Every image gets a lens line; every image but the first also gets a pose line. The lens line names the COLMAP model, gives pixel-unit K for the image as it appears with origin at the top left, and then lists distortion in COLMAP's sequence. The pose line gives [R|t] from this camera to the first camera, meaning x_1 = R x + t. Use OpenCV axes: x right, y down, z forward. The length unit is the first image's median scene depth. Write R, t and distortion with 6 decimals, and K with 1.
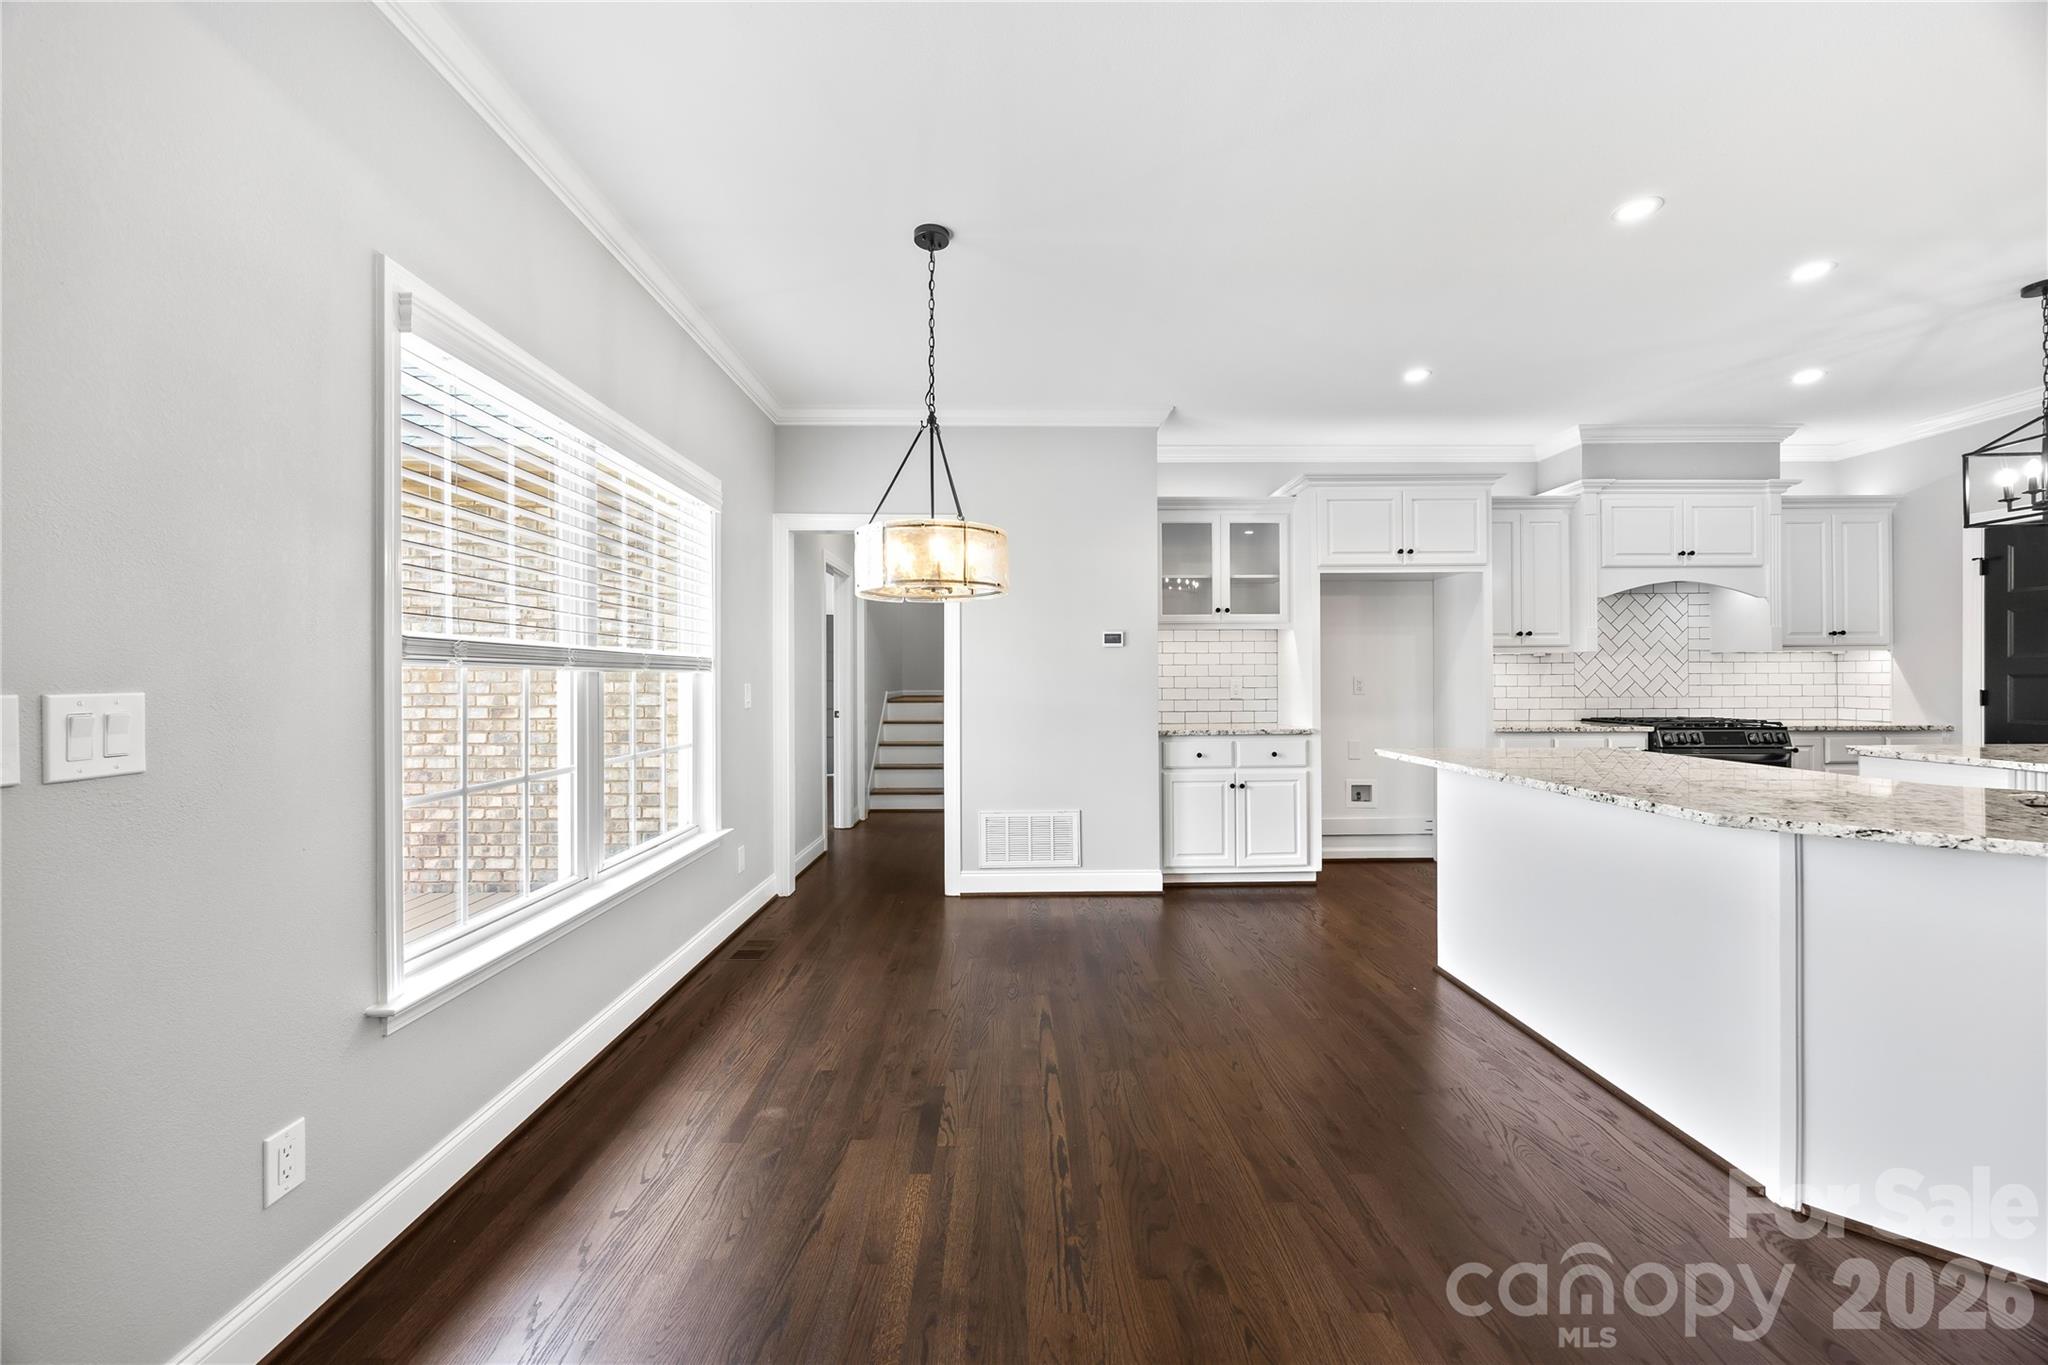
lens RADIAL K [[796.6, 0, 1051.2], [0, 796.6, 671.7], [0, 0, 1]] dist [-0.002317, 0.000158]
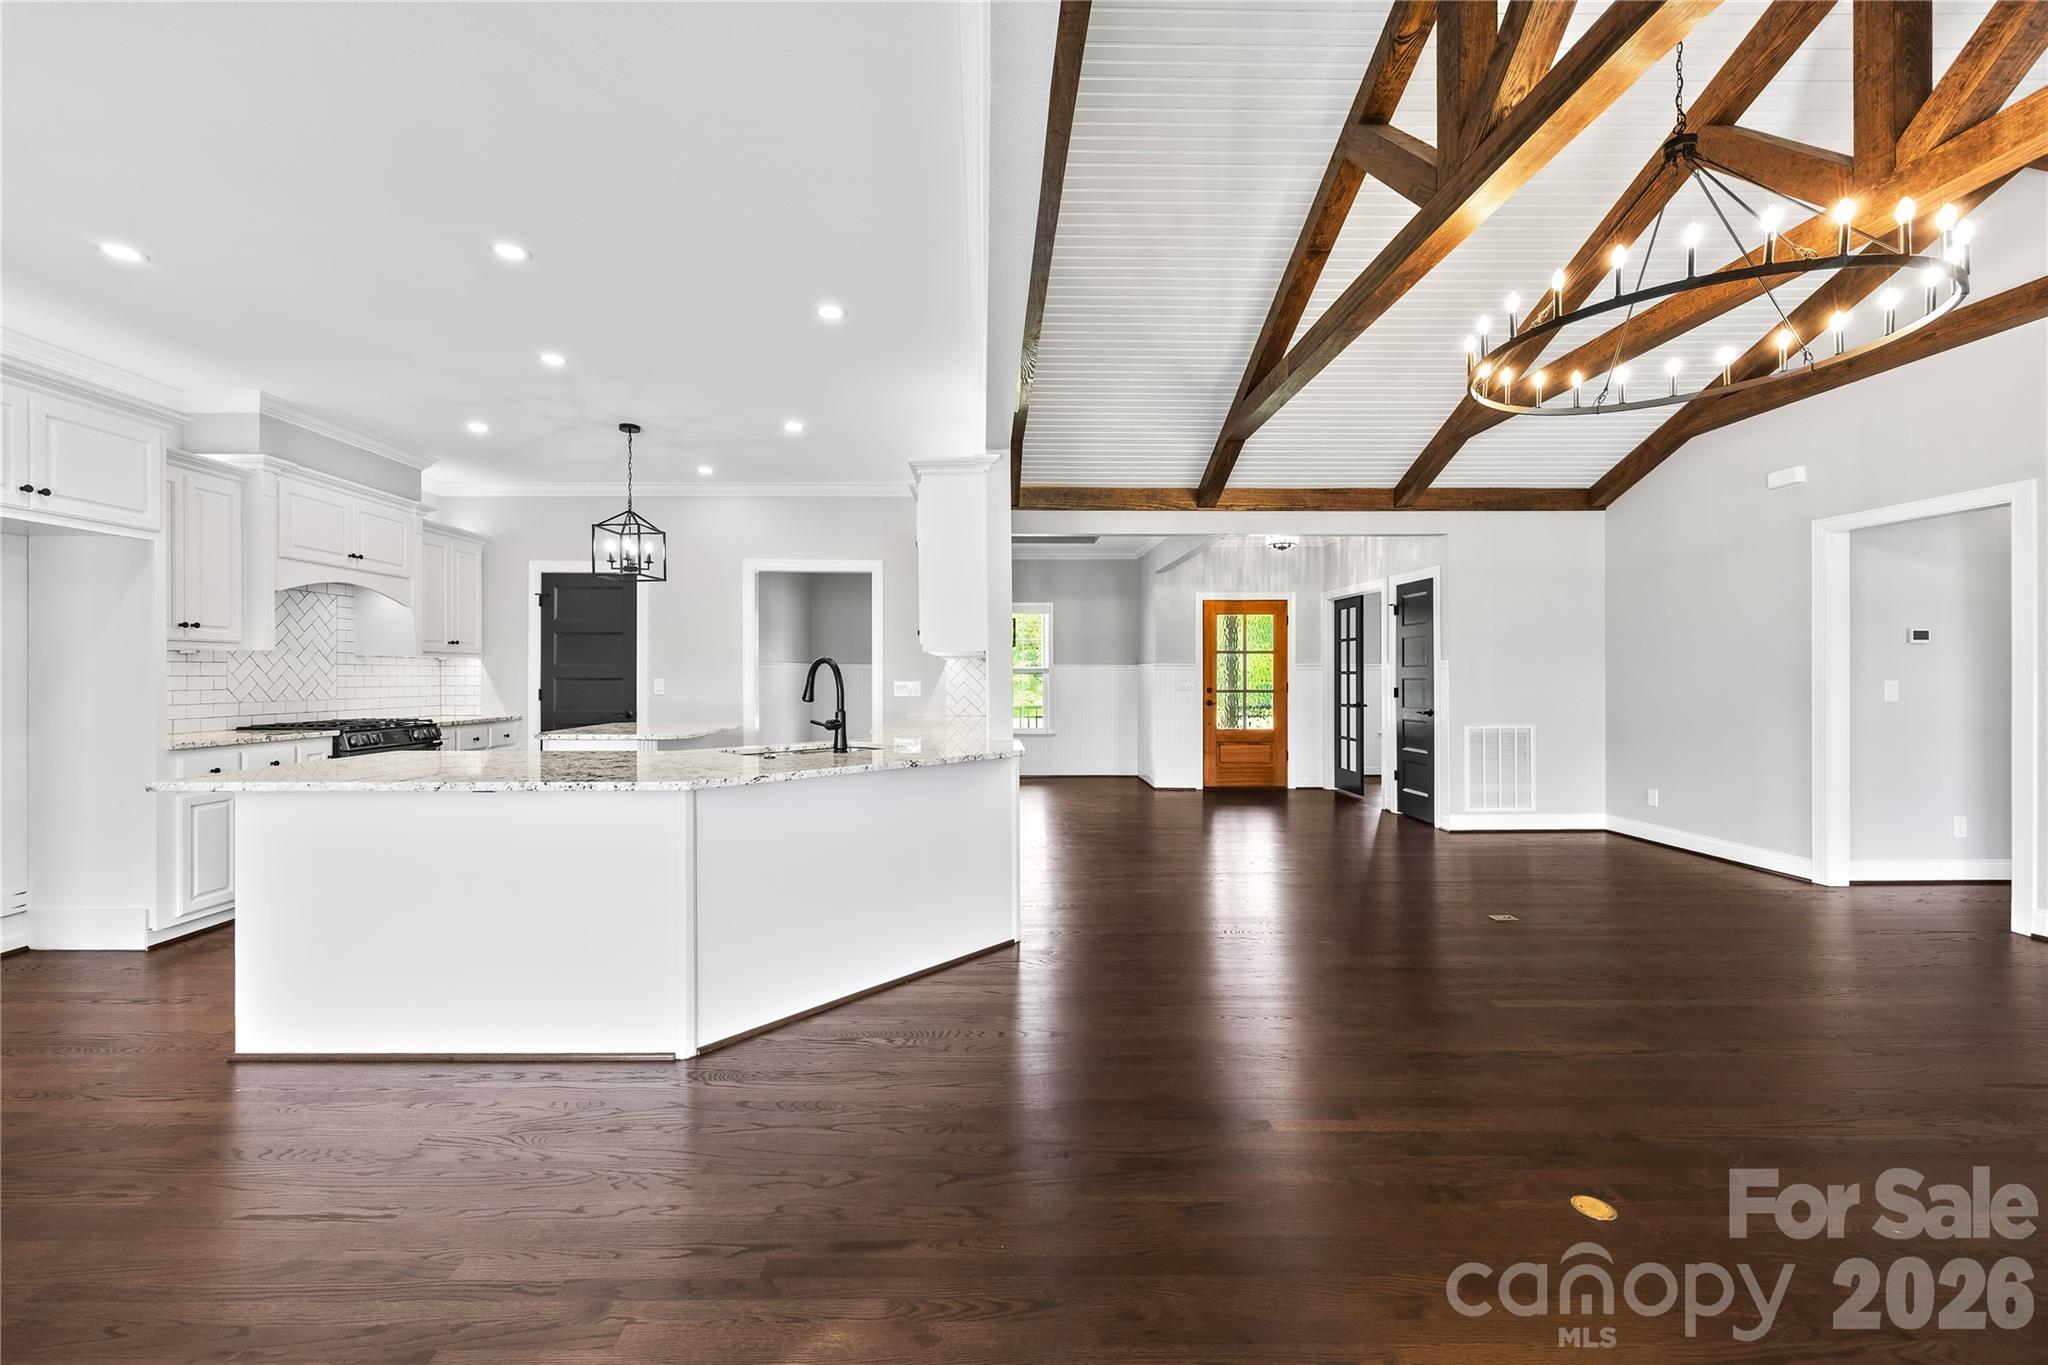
lens RADIAL K [[796.6, 0, 983.0], [0, 796.6, 674.9], [0, 0, 1]] dist [-0.002317, 0.000158]
pose [[0.020542, 0.006212, 0.999770, -0.189024], [-0.007189, 0.999956, -0.006066, 0.001551], [-0.999763, -0.007062, 0.020586, 0.182995]]
